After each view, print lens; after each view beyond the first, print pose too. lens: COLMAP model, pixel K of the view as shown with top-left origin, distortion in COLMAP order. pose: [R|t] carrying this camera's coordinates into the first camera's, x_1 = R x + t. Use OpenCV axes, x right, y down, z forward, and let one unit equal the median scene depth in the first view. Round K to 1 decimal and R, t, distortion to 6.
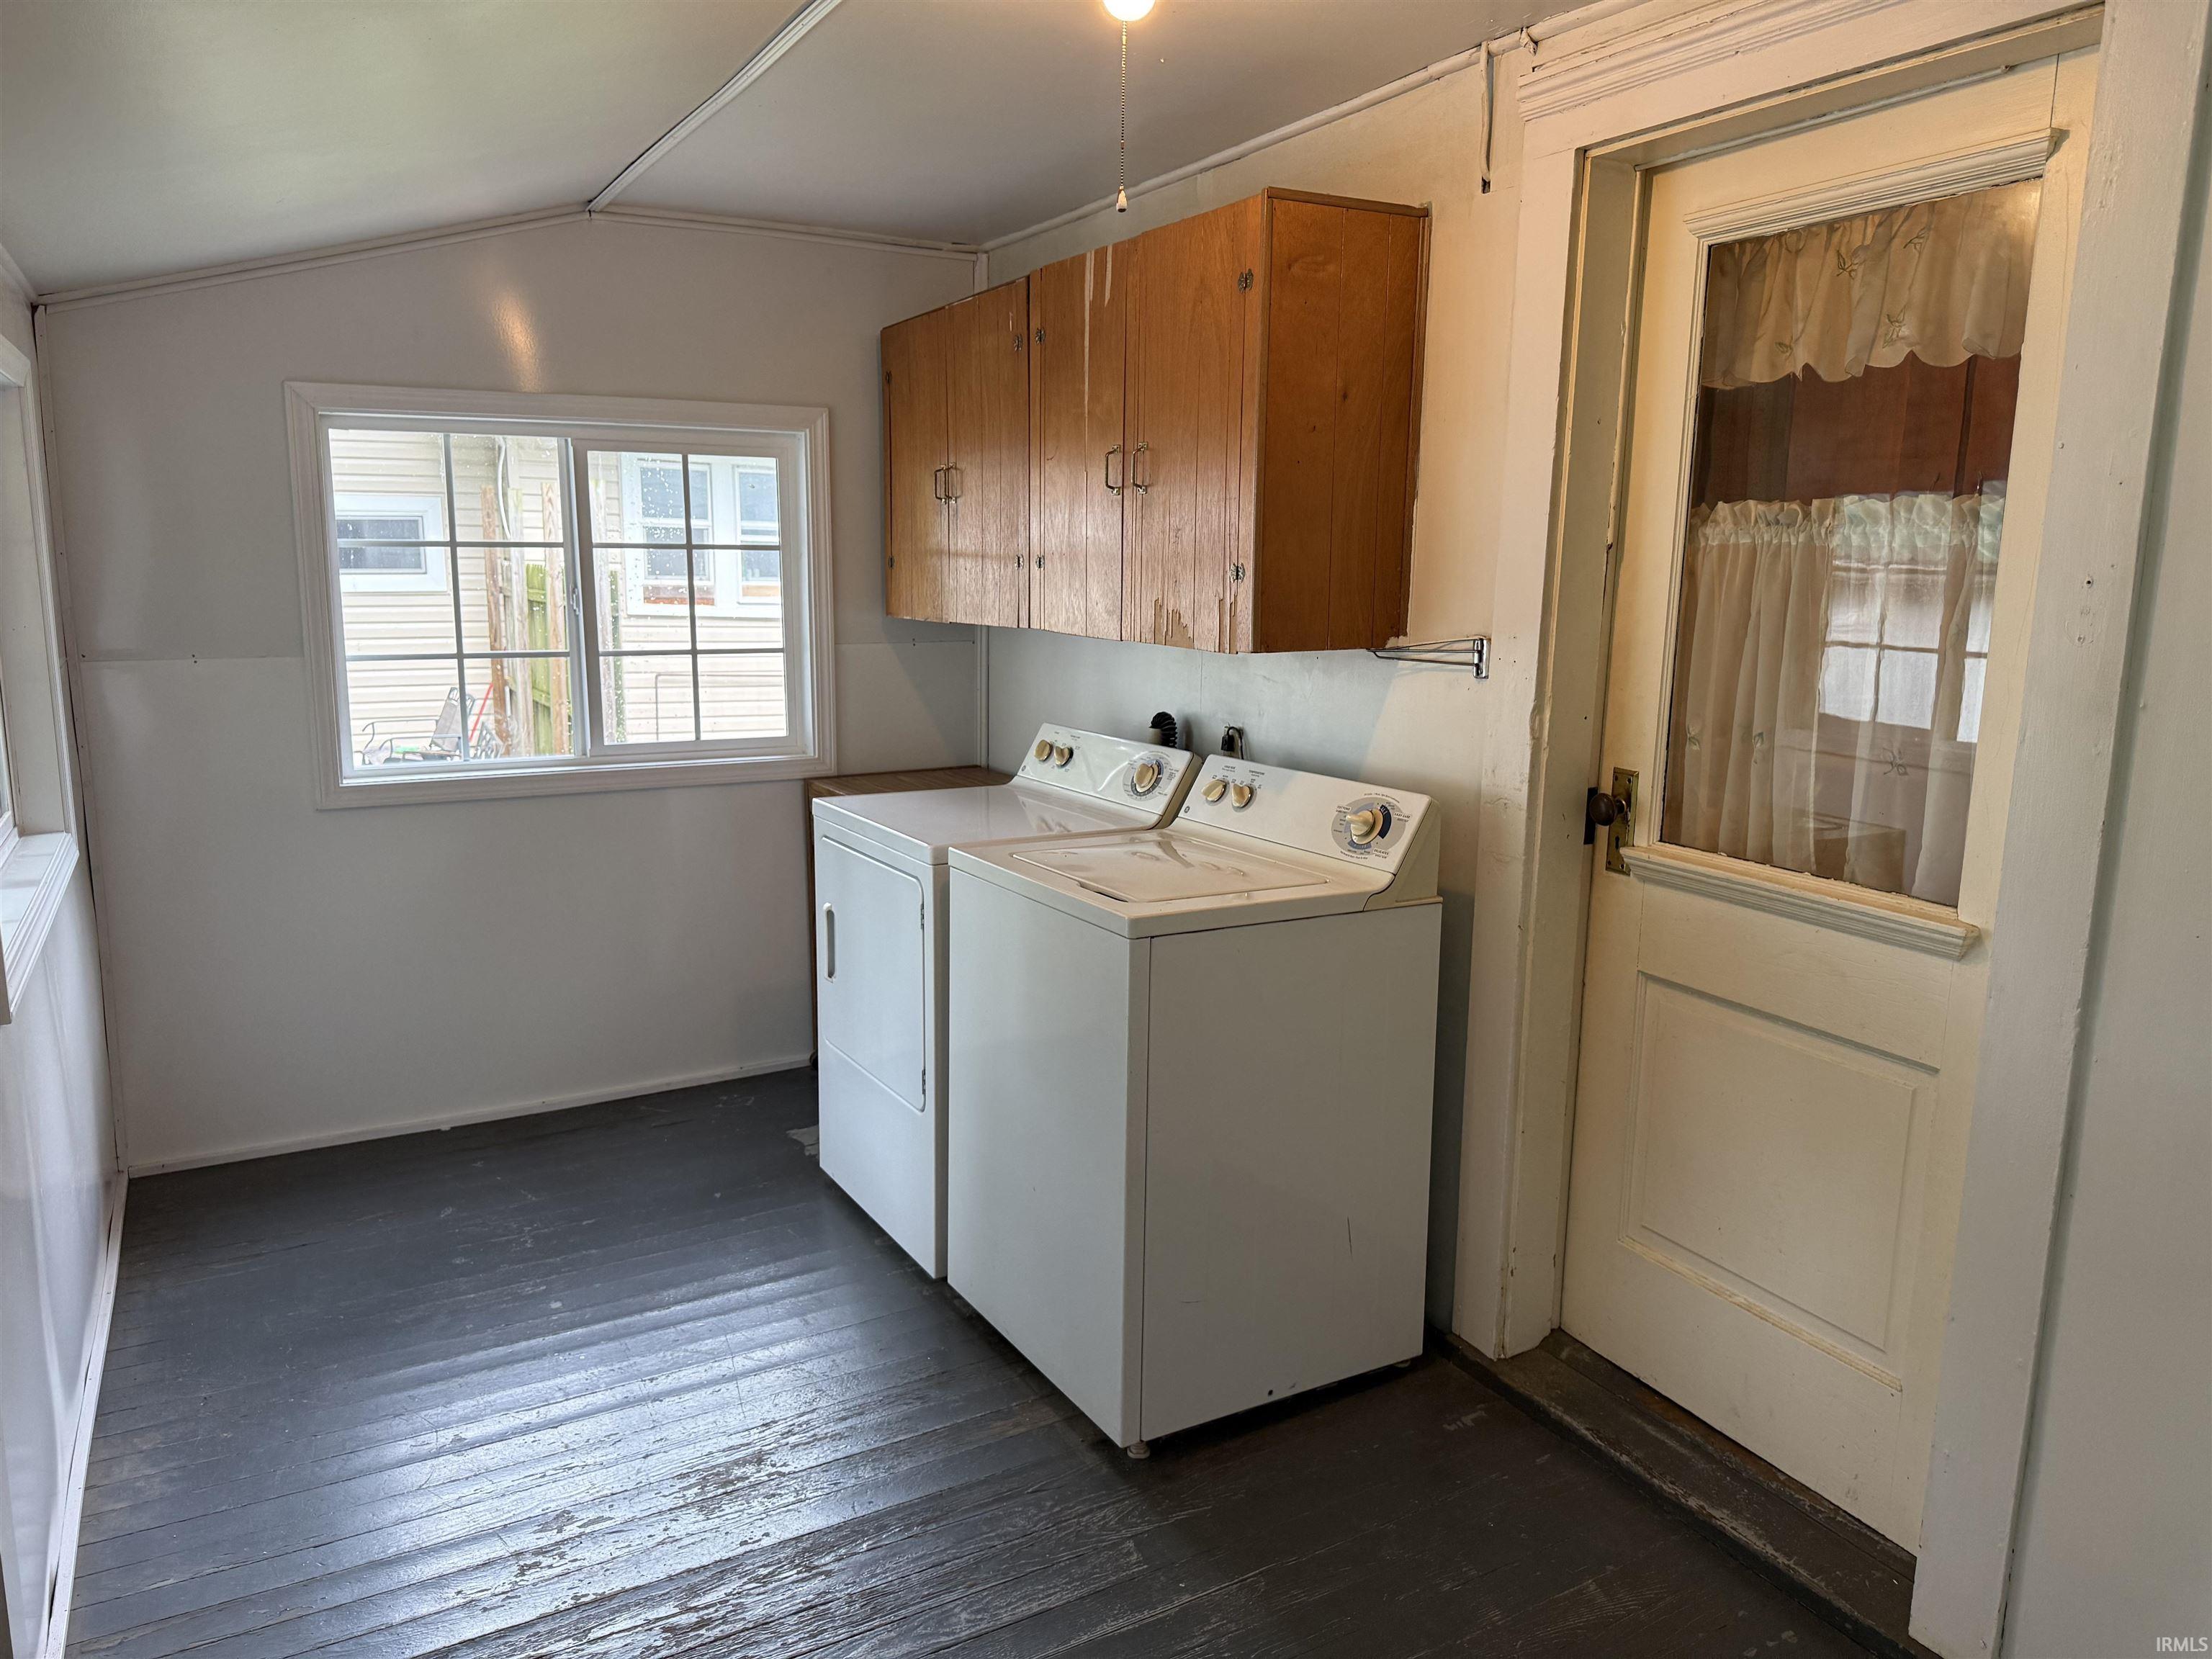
lens RADIAL K [[1574.4, 0, 1098.3], [0, 1574.4, 832.3], [0, 0, 1]] dist [0.013641, -0.001238]
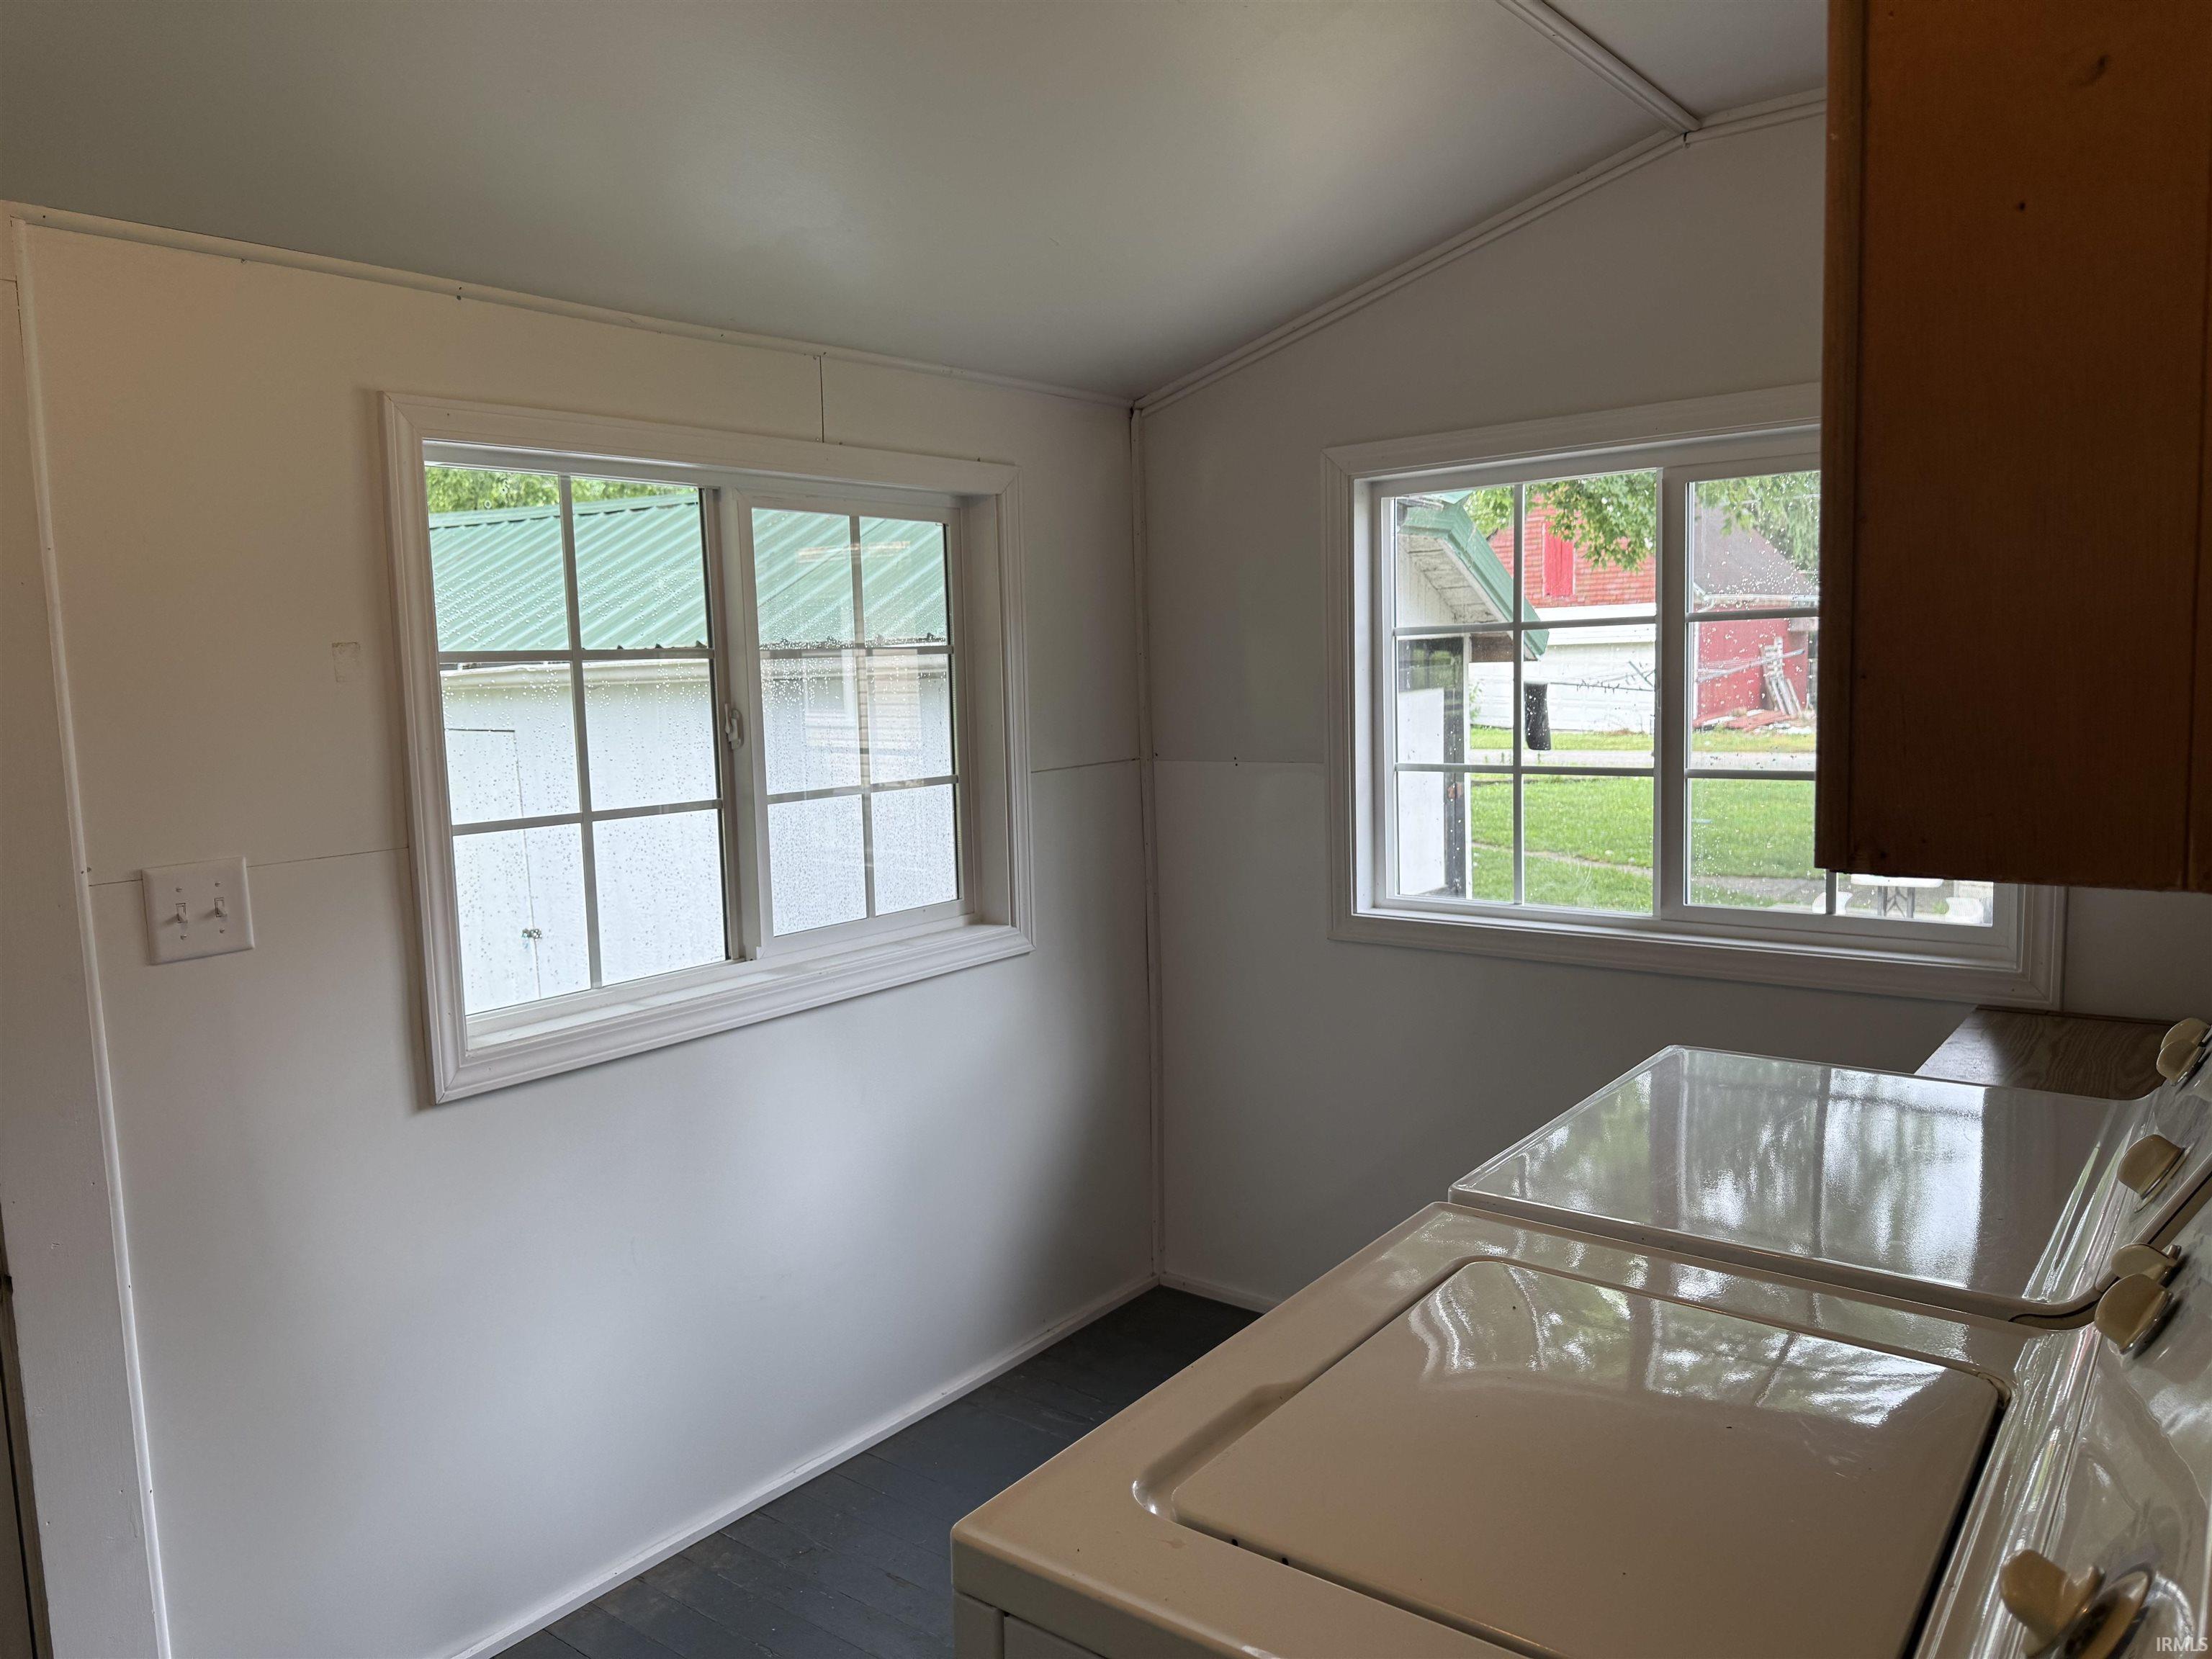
lens RADIAL K [[1574.4, 0, 1098.3], [0, 1574.4, 832.3], [0, 0, 1]] dist [0.013641, -0.001238]
pose [[0.387187, 0.087382, -0.917851, 0.249034], [-0.123390, 0.991455, 0.042338, -0.095735], [0.913707, 0.096861, 0.394660, 0.555403]]
